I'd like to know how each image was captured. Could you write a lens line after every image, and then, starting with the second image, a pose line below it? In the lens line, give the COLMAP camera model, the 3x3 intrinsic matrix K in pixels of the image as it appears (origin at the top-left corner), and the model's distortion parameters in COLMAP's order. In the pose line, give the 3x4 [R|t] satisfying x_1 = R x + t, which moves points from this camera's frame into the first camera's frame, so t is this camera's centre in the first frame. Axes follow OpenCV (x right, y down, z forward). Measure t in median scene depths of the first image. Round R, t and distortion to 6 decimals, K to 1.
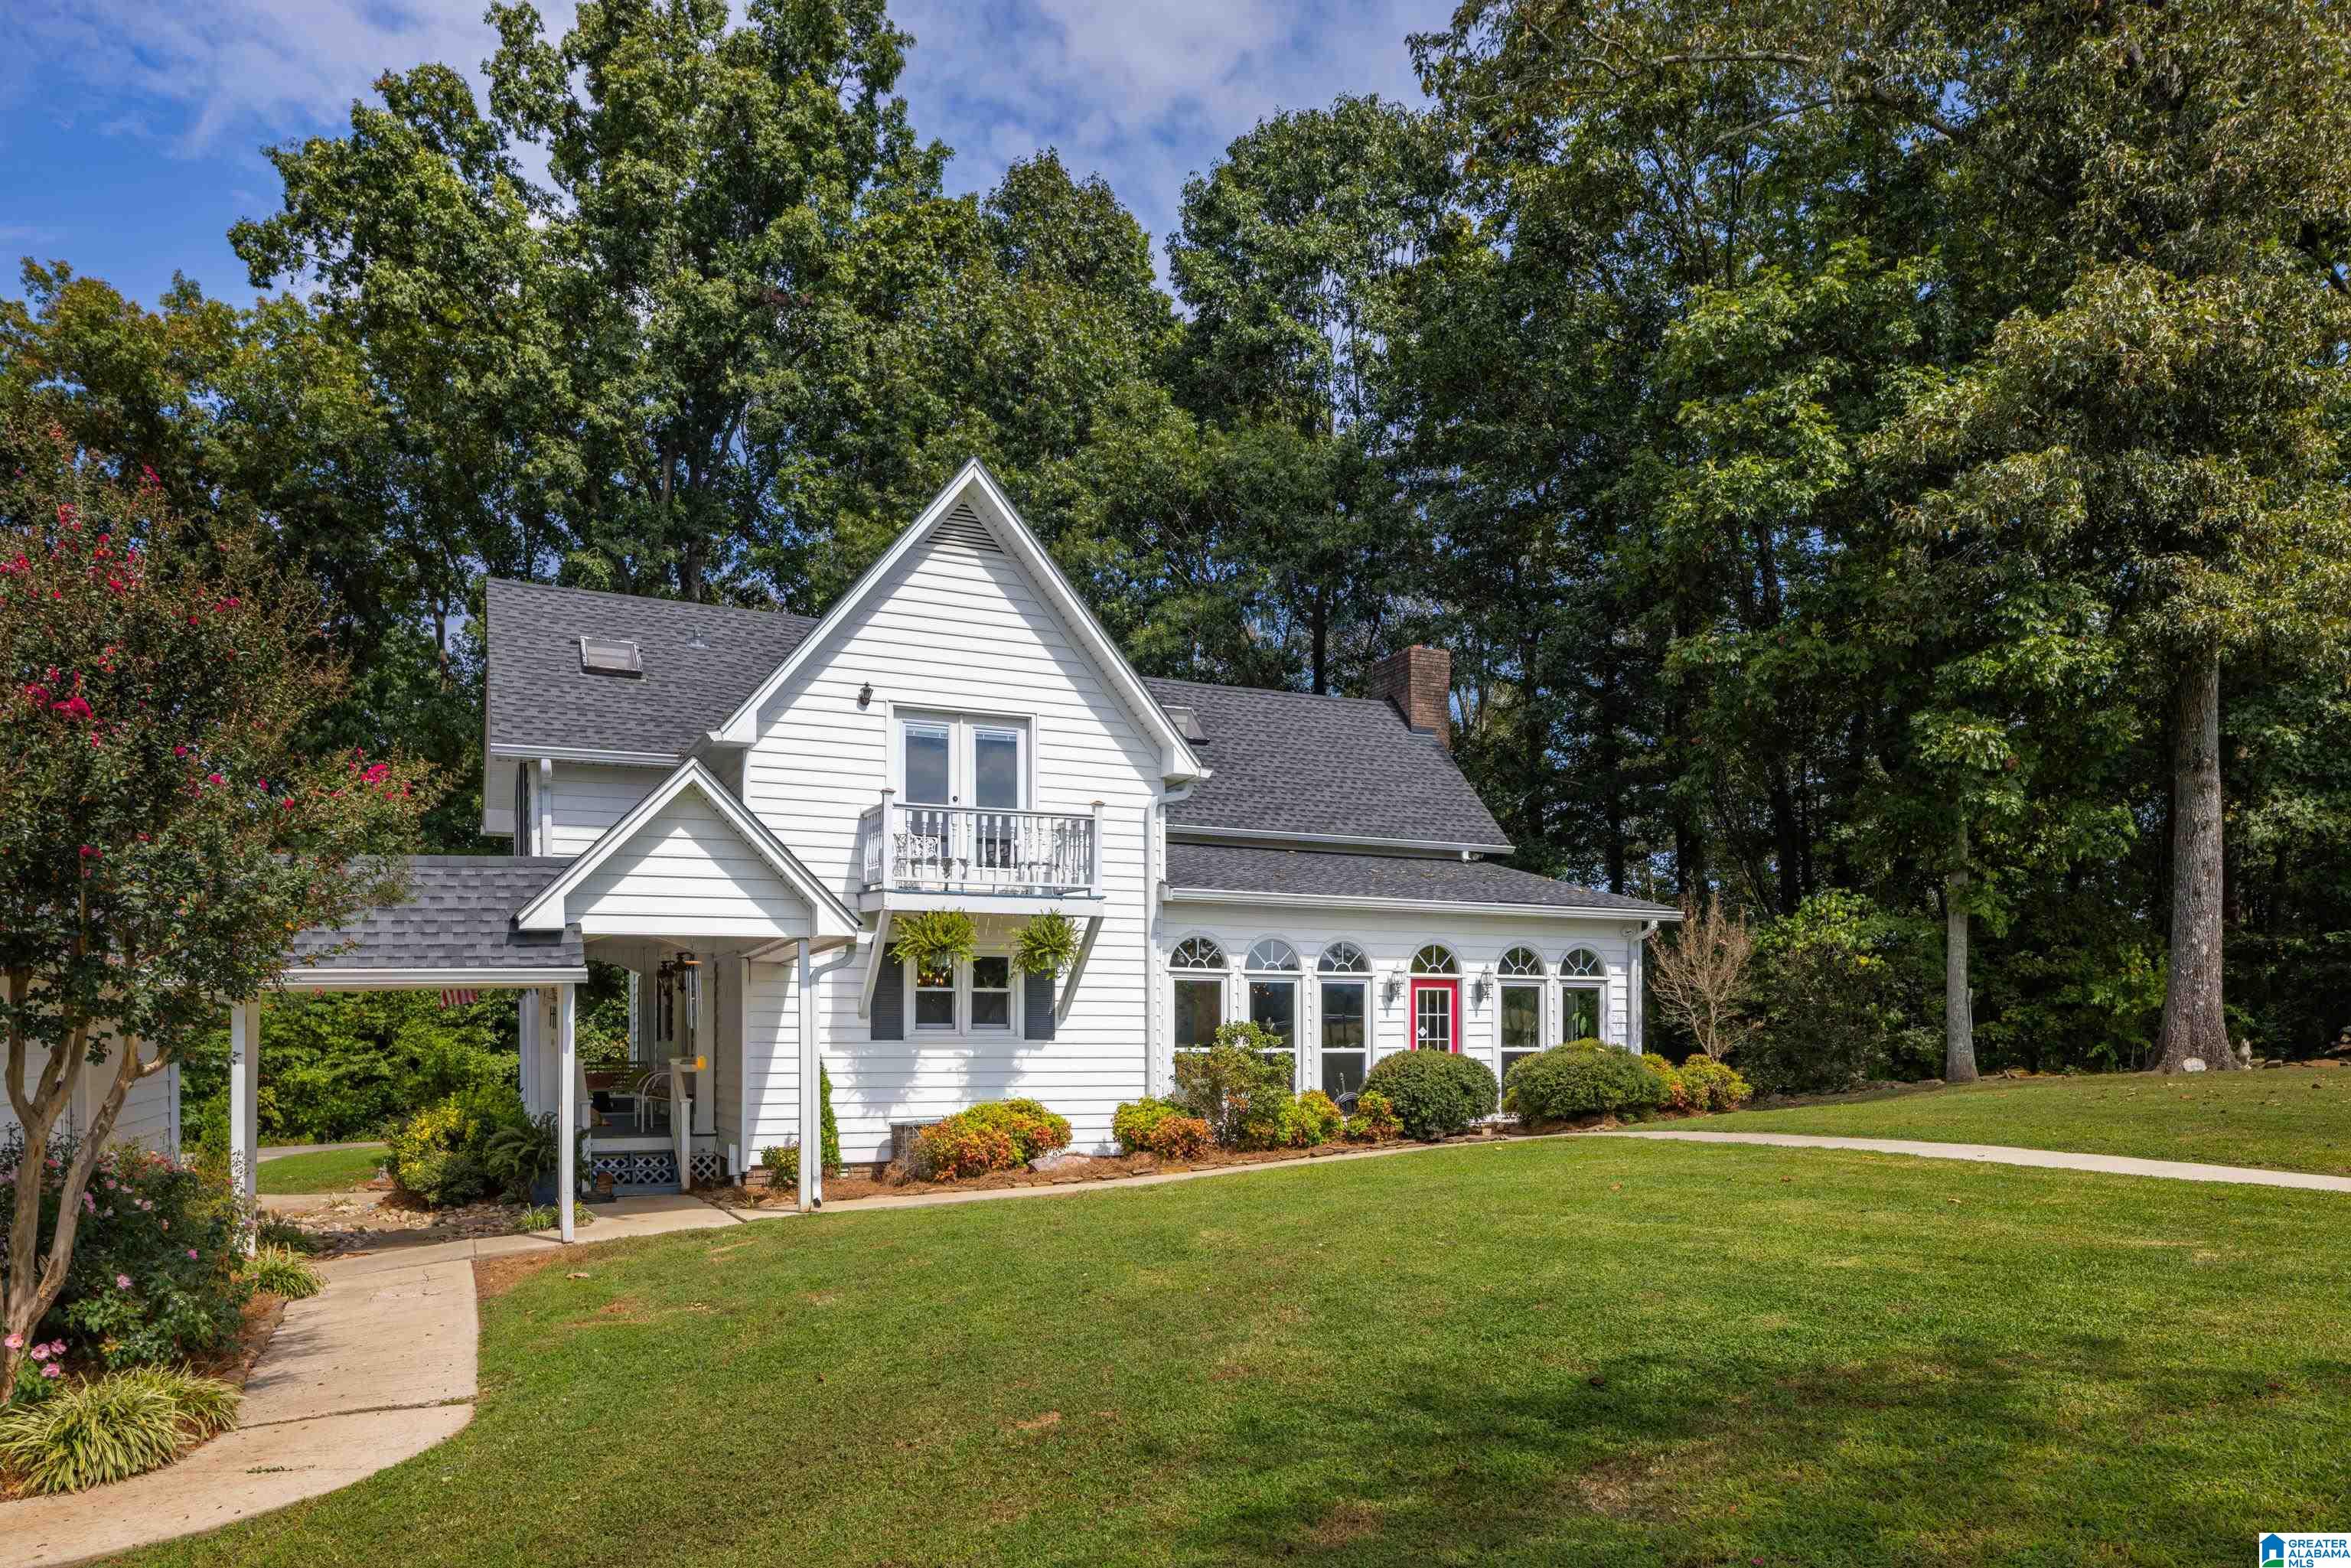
lens RADIAL K [[1555.6, 0, 1153.7], [0, 1555.6, 1065.1], [0, 0, 1]] dist [-0.014854, -0.002790]
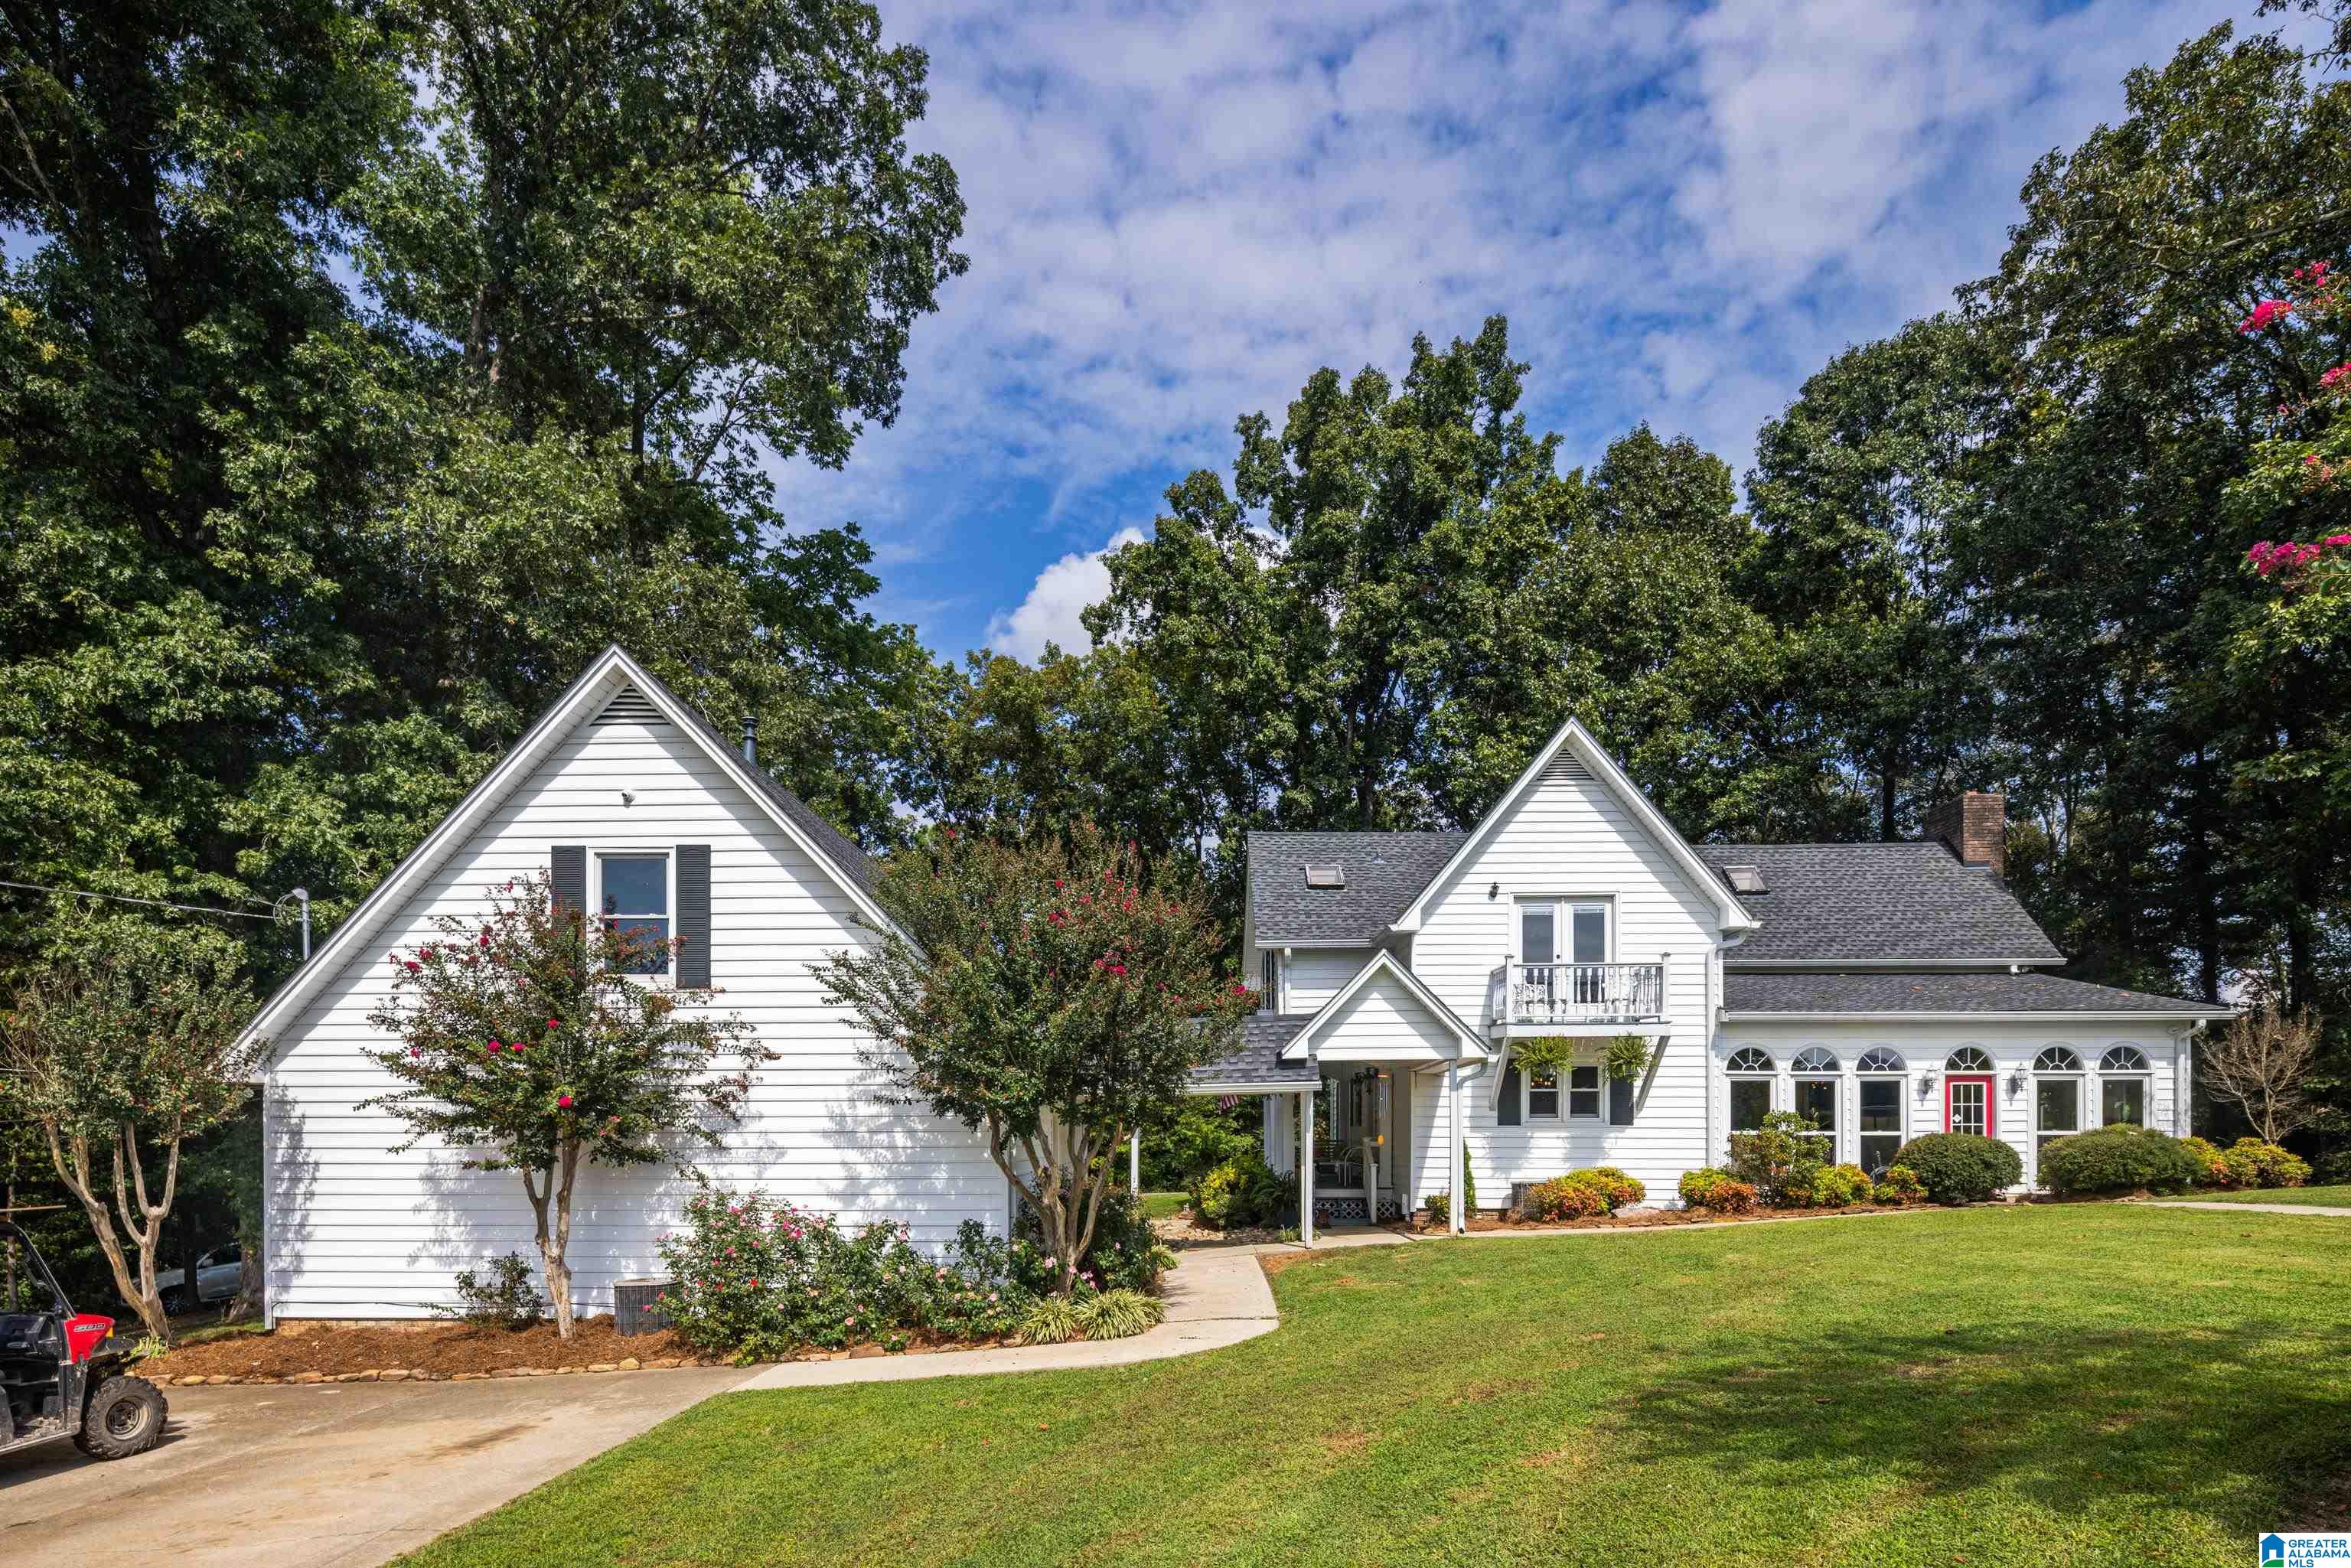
lens RADIAL K [[1231.2, 0, 1146.6], [0, 1231.2, 1121.9], [0, 0, 1]] dist [0.001843, 0.000986]
pose [[0.896505, -0.002520, -0.443026, 0.029402], [-0.006417, 0.999805, -0.018671, 0.003633], [0.442987, 0.019582, 0.896314, -0.154863]]
